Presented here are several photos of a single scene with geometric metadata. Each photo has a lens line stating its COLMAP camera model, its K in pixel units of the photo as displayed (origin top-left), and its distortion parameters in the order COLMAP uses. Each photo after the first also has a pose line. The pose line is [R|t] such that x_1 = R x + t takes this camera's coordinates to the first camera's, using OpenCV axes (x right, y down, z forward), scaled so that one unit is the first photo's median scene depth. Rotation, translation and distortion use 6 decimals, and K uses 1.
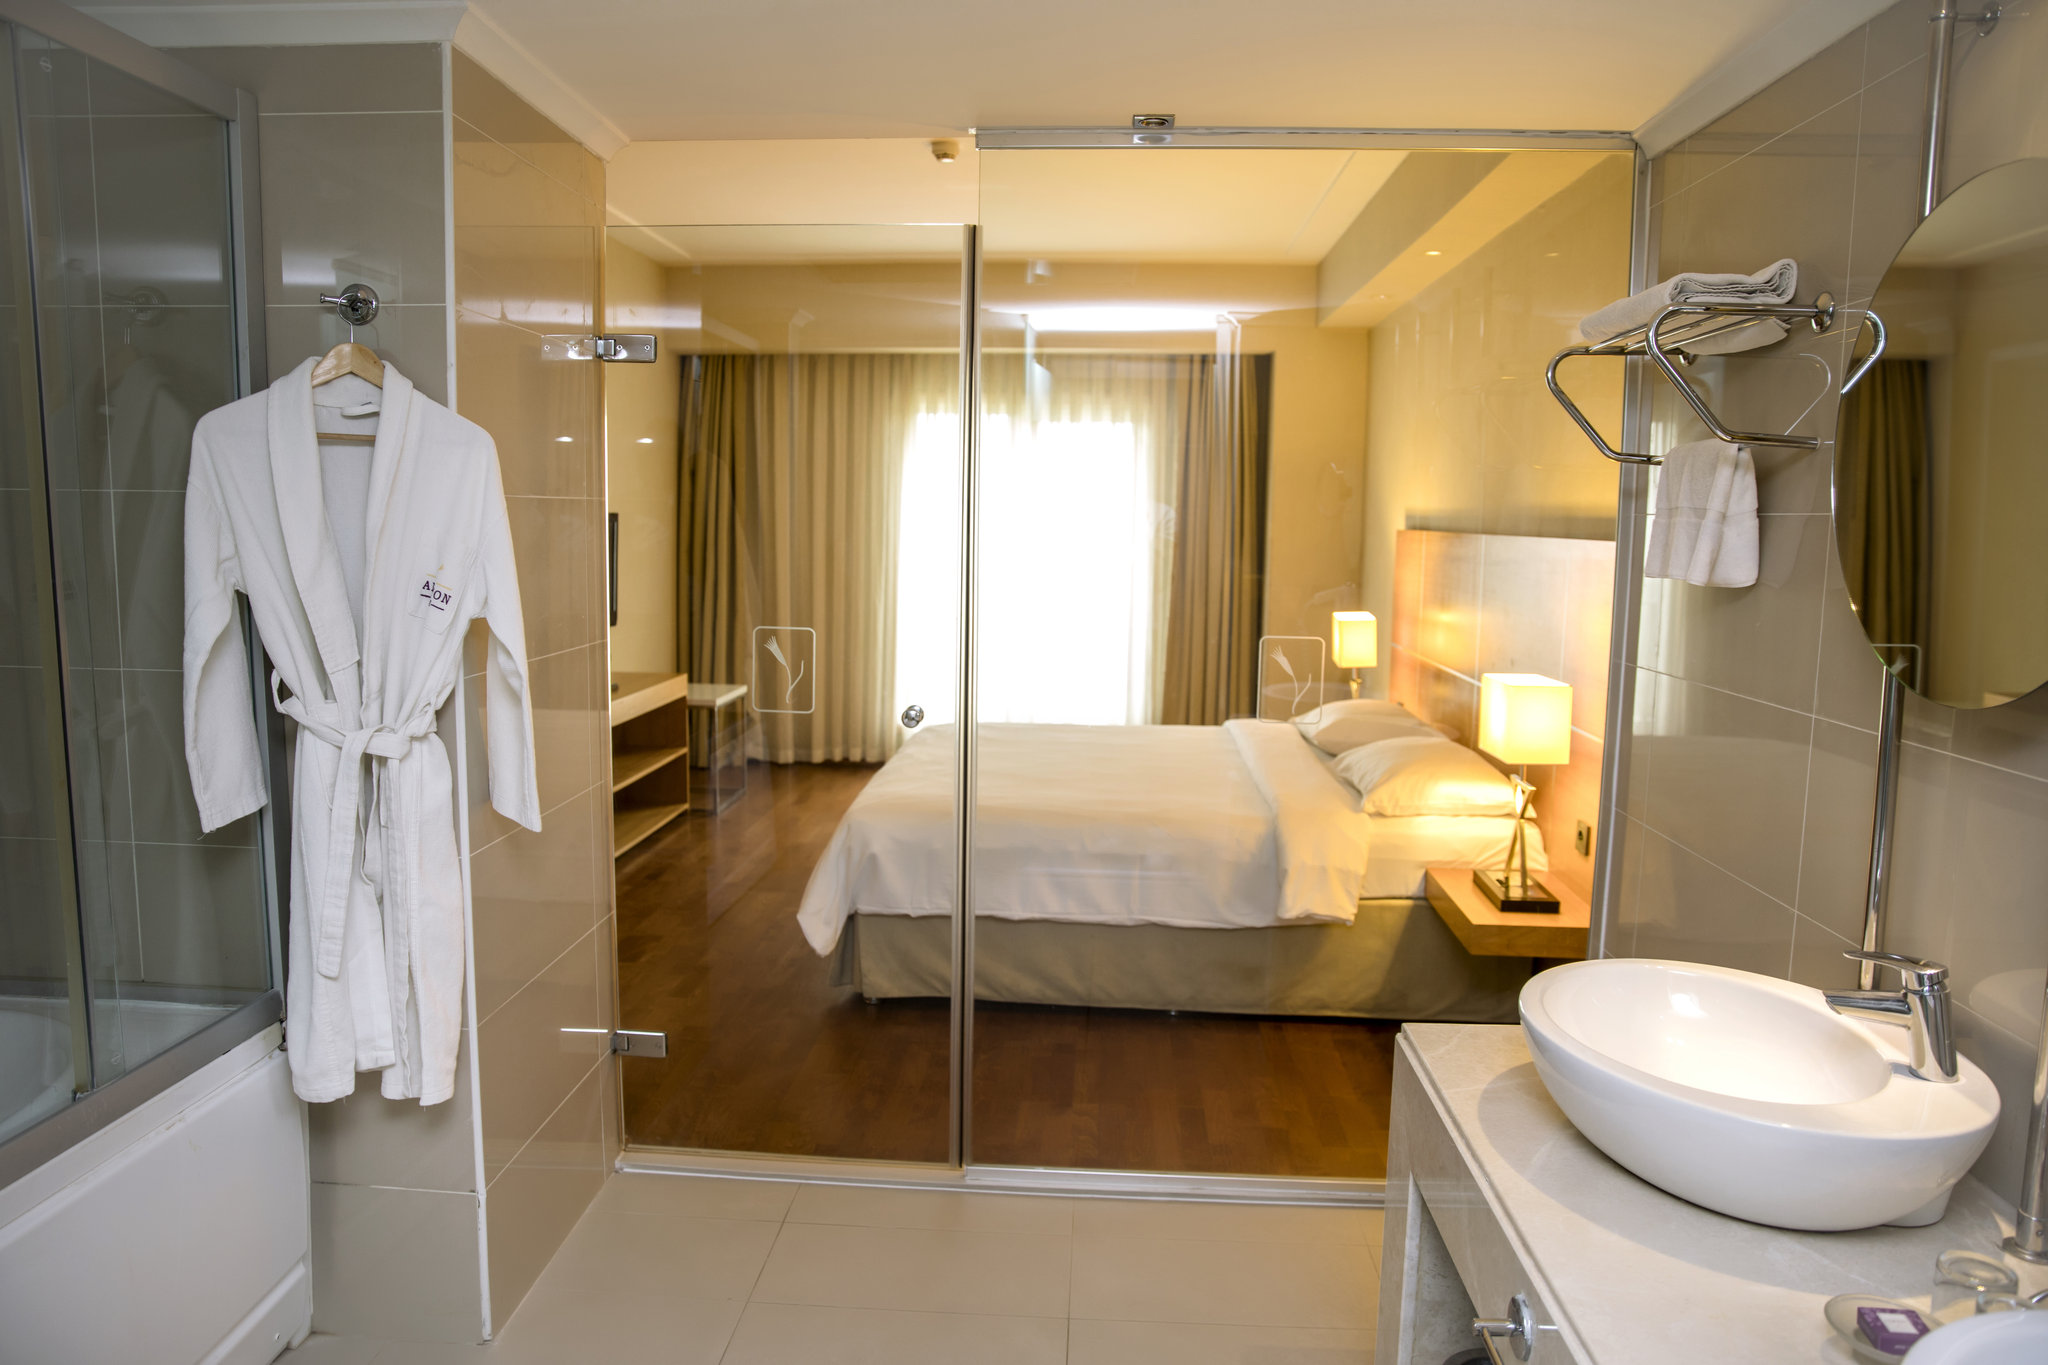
lens RADIAL K [[1430.4, 0, 1024.0], [0, 1430.4, 682.5], [0, 0, 1]] dist [-0.002306, -0.000128]
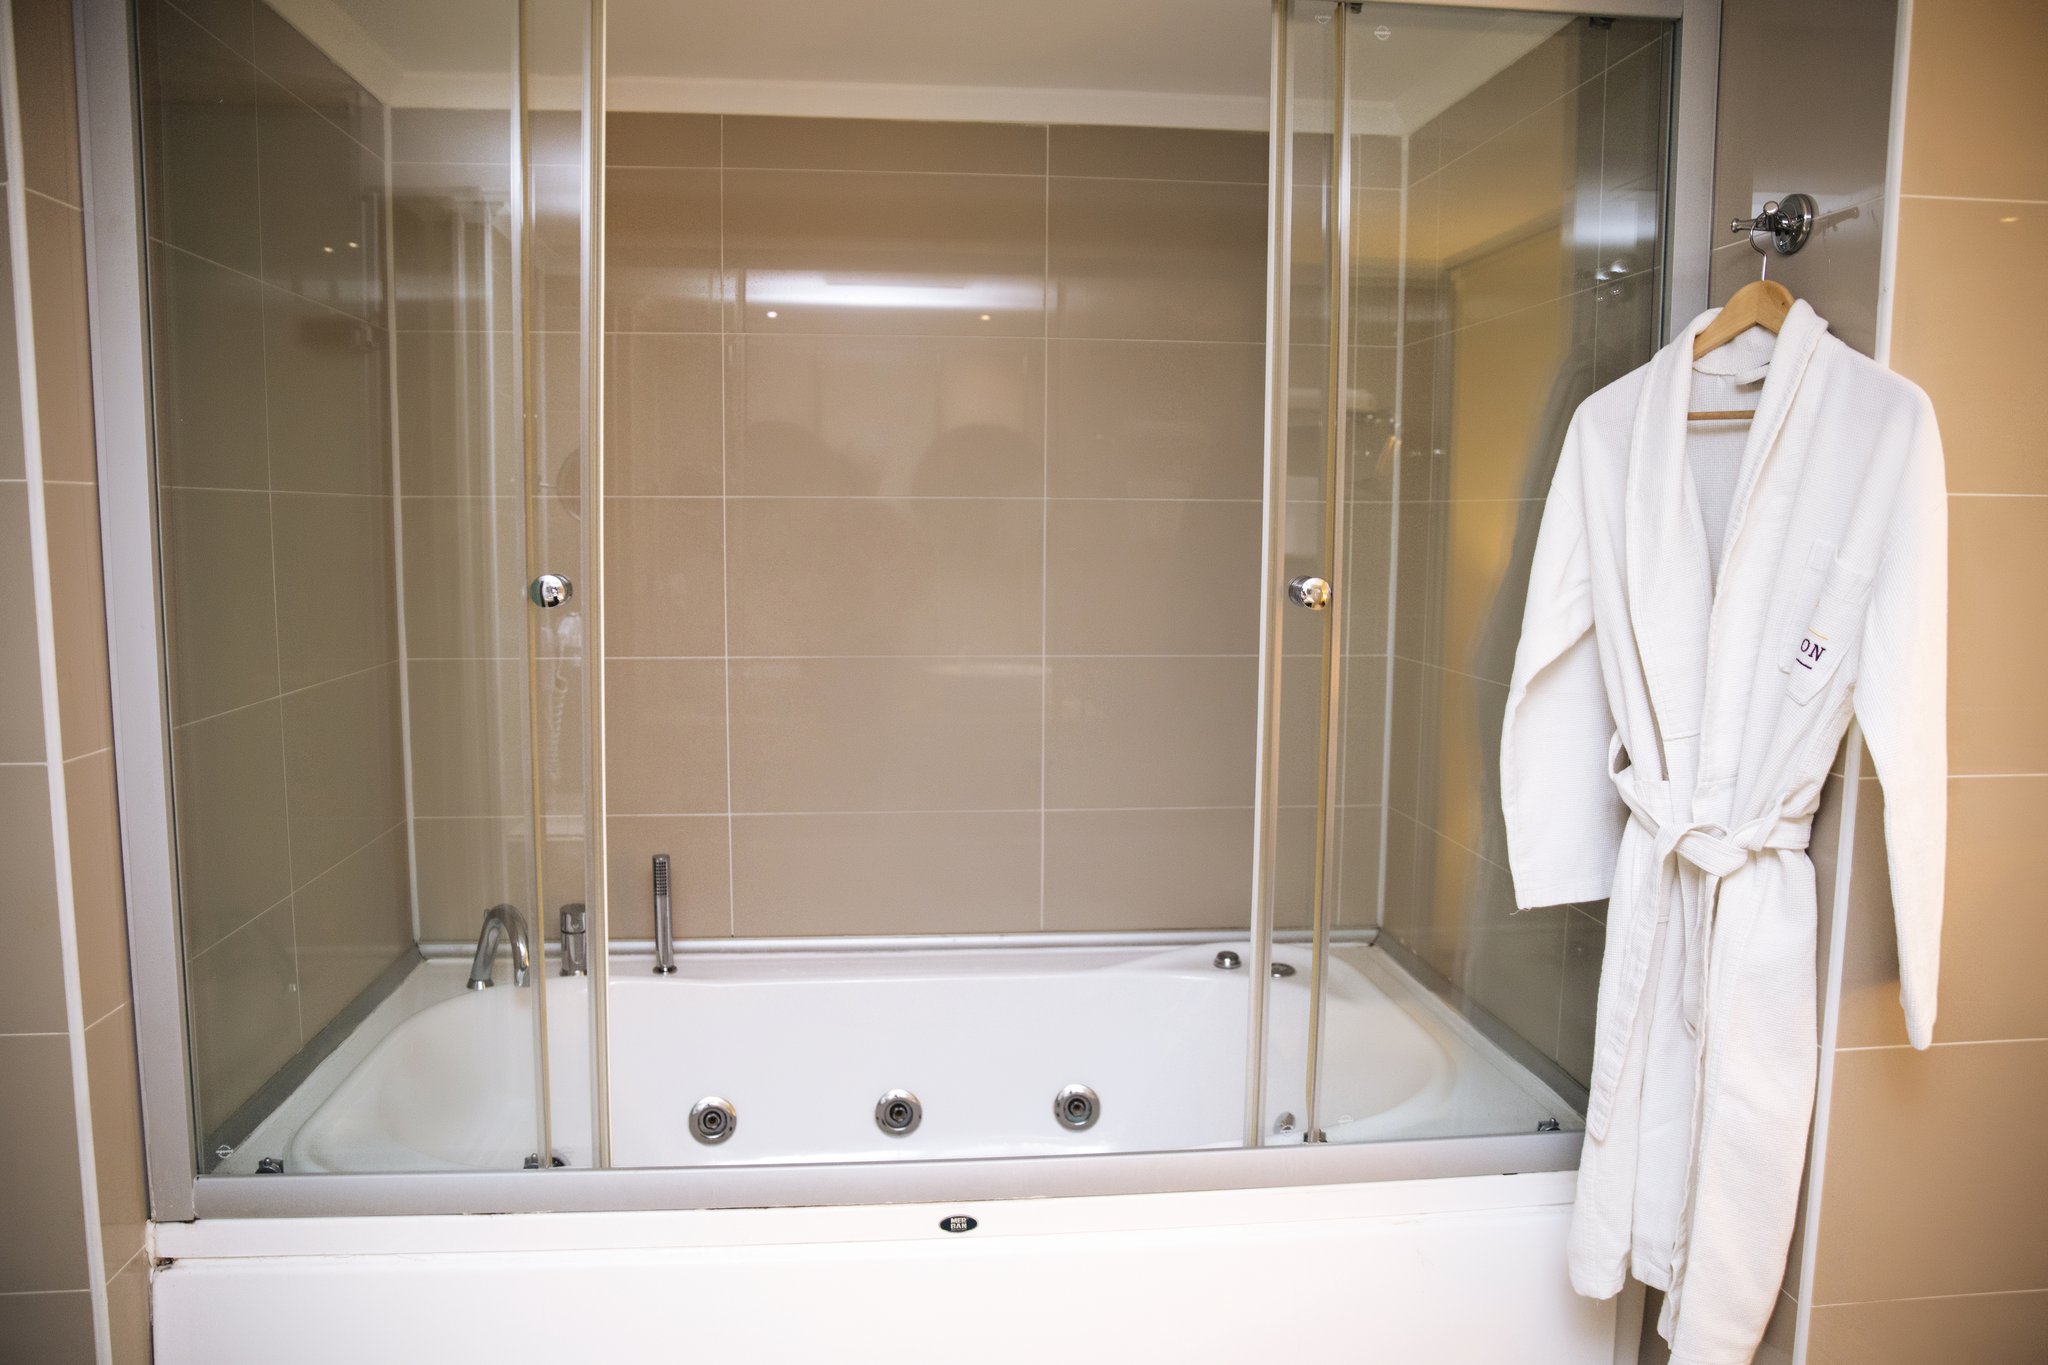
lens RADIAL K [[1430.4, 0, 1024.0], [0, 1430.4, 682.5], [0, 0, 1]] dist [-0.002306, -0.000128]
pose [[0.159617, 0.094922, -0.982605, 0.182384], [-0.111274, 0.990753, 0.077634, -0.056042], [0.980888, 0.096947, 0.168704, 0.544529]]
